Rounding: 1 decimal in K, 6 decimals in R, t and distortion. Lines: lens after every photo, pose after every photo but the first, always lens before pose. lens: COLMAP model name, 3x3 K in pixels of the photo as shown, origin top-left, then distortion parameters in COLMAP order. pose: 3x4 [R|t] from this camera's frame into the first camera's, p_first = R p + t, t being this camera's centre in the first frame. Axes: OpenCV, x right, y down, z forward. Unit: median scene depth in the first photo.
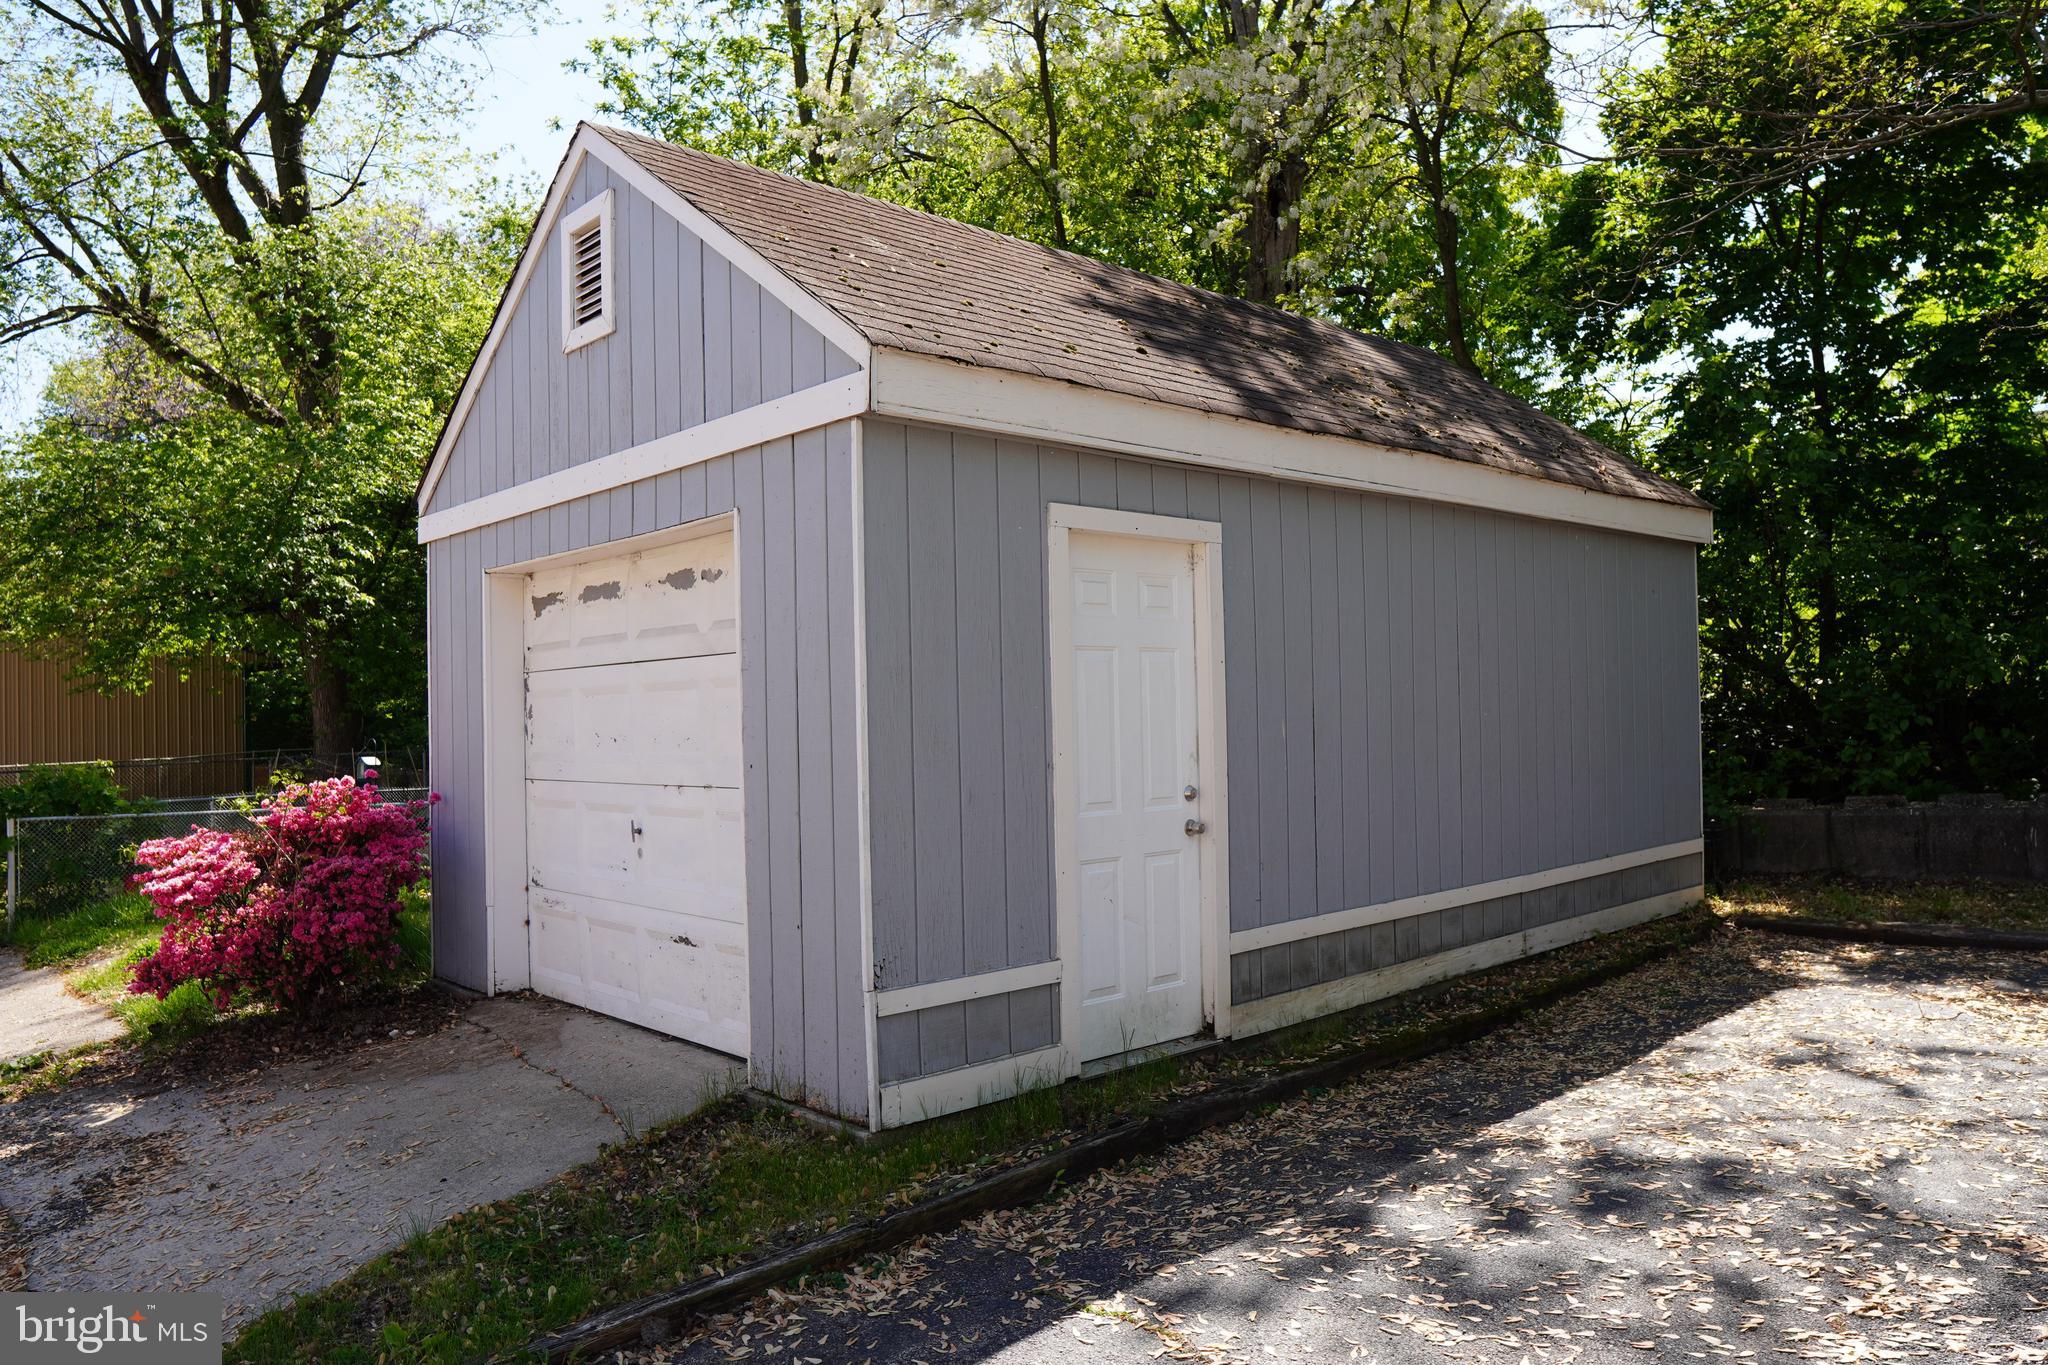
lens RADIAL K [[1441.4, 0, 1024.1], [0, 1441.4, 683.2], [0, 0, 1]] dist [-0.102660, 0.065255]
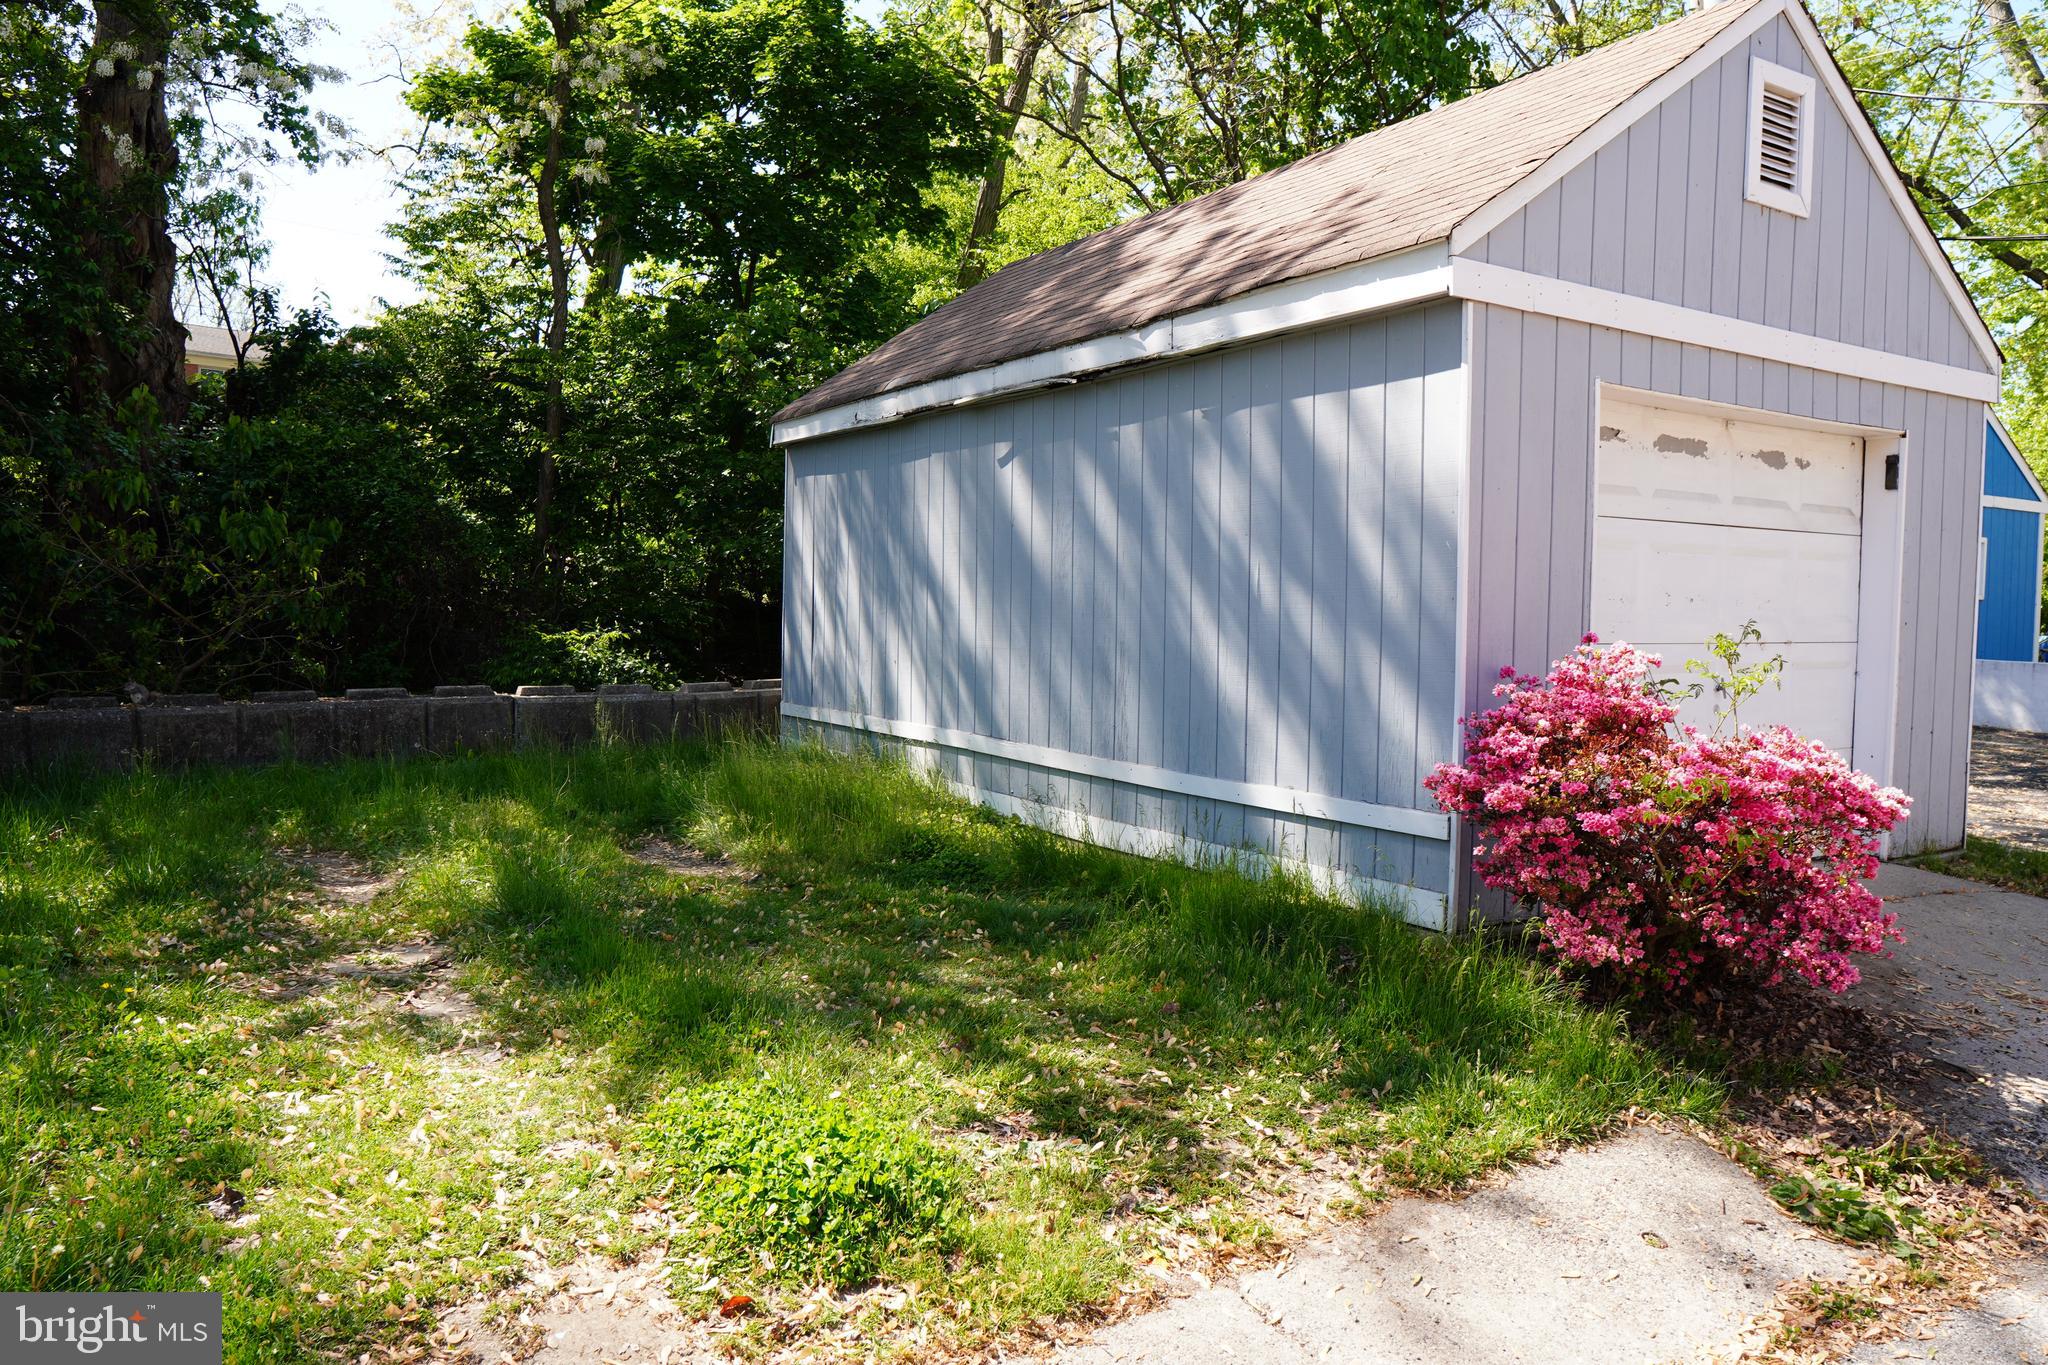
lens RADIAL K [[1441.4, 0, 1023.3], [0, 1441.4, 689.3], [0, 0, 1]] dist [-0.102660, 0.065255]
pose [[0.200169, -0.037441, 0.979046, -1.440265], [-0.045296, 0.997847, 0.047421, 0.081880], [-0.978714, -0.053839, 0.198043, 1.346155]]
